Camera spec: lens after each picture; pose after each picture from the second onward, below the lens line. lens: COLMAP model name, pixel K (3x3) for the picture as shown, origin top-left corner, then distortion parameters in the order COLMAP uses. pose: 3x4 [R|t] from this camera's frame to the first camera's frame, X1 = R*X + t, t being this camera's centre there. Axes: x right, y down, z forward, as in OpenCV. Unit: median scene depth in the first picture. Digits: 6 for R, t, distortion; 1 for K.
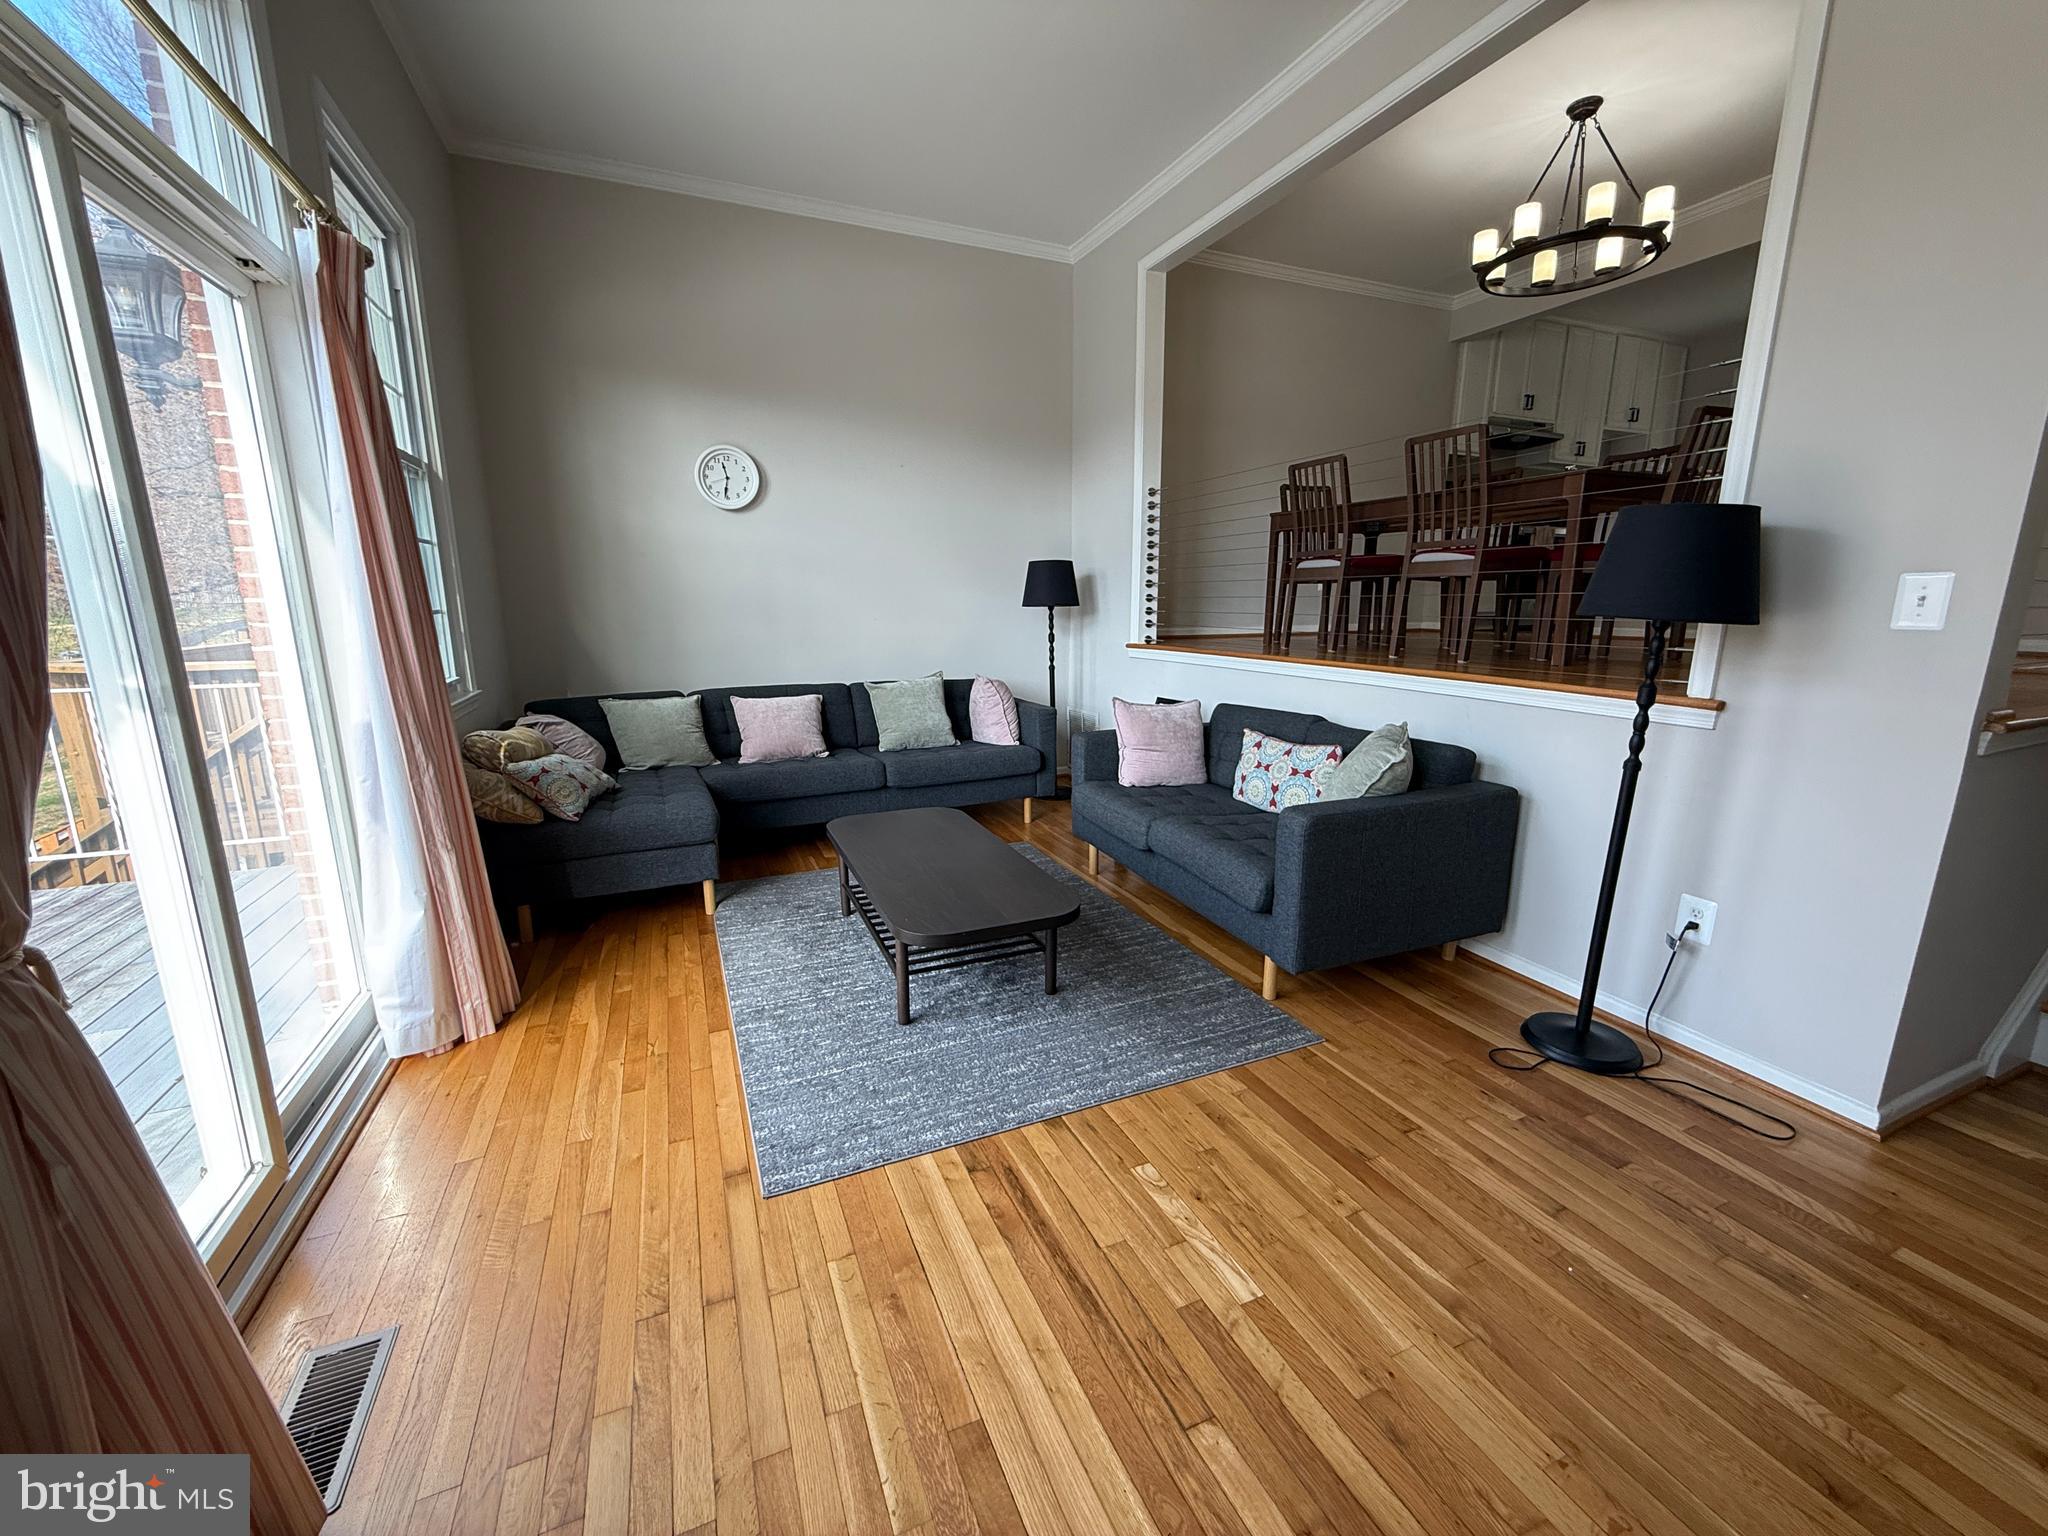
lens RADIAL K [[820.1, 0, 1018.5], [0, 820.1, 768.4], [0, 0, 1]] dist [0.001740, 0.000152]
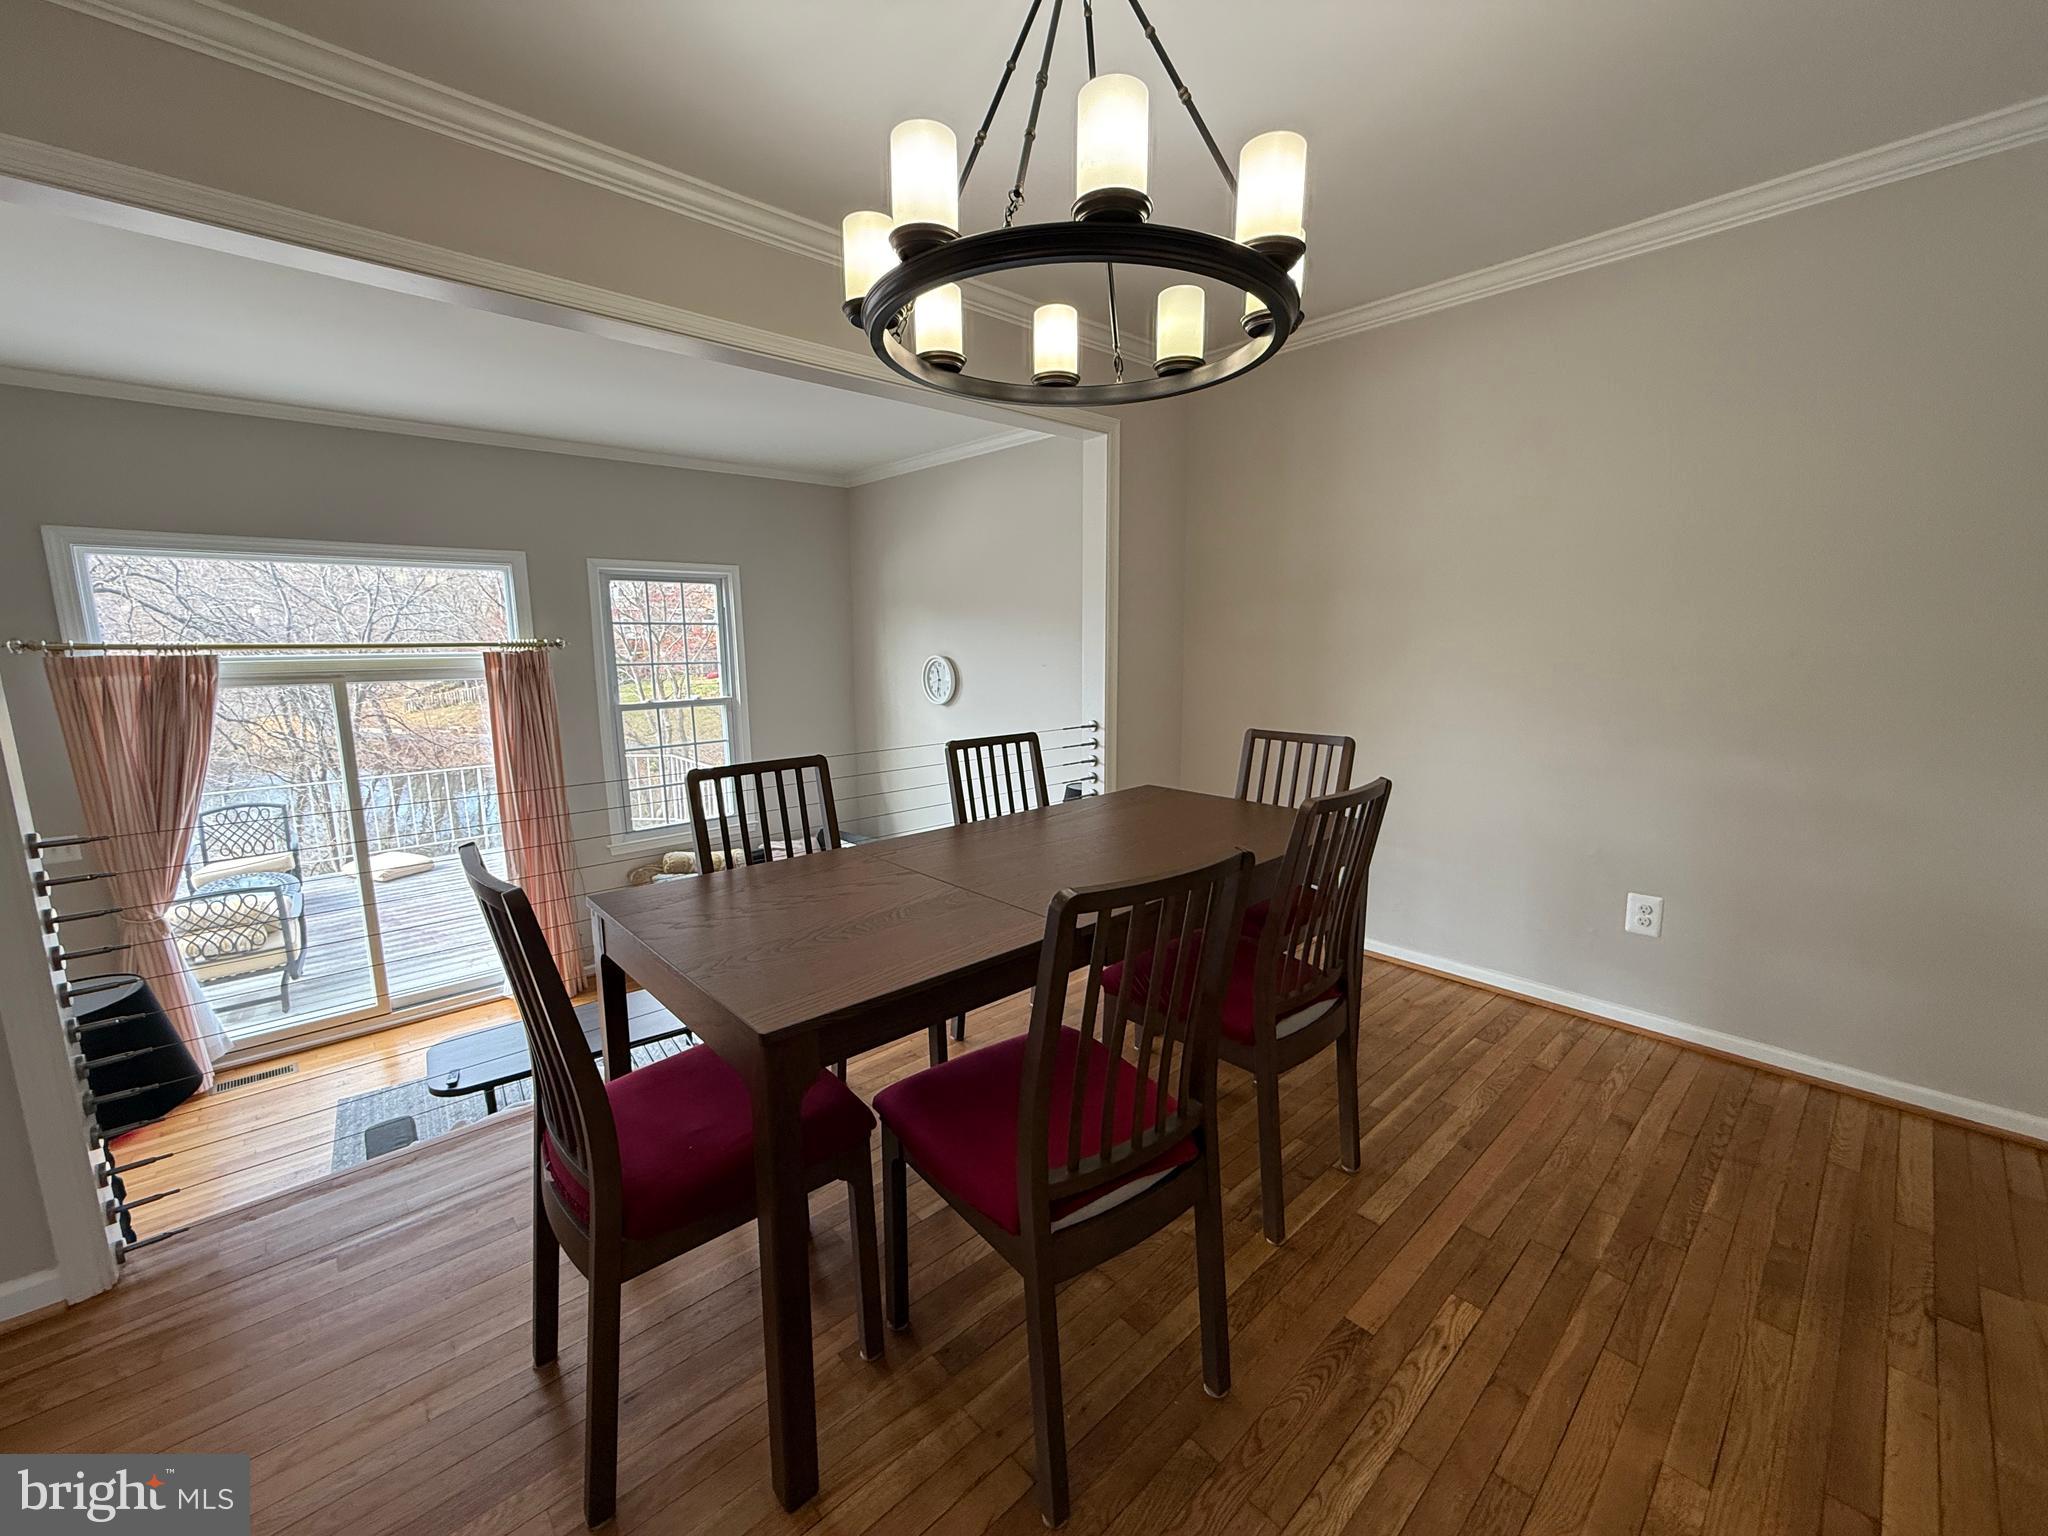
lens RADIAL K [[820.1, 0, 1030.9], [0, 820.1, 772.6], [0, 0, 1]] dist [0.001740, 0.000152]
pose [[0.939071, -0.054898, 0.339311, 0.532405], [0.071201, 0.996820, -0.035777, -0.420999], [-0.336268, 0.057757, 0.939994, 0.696364]]
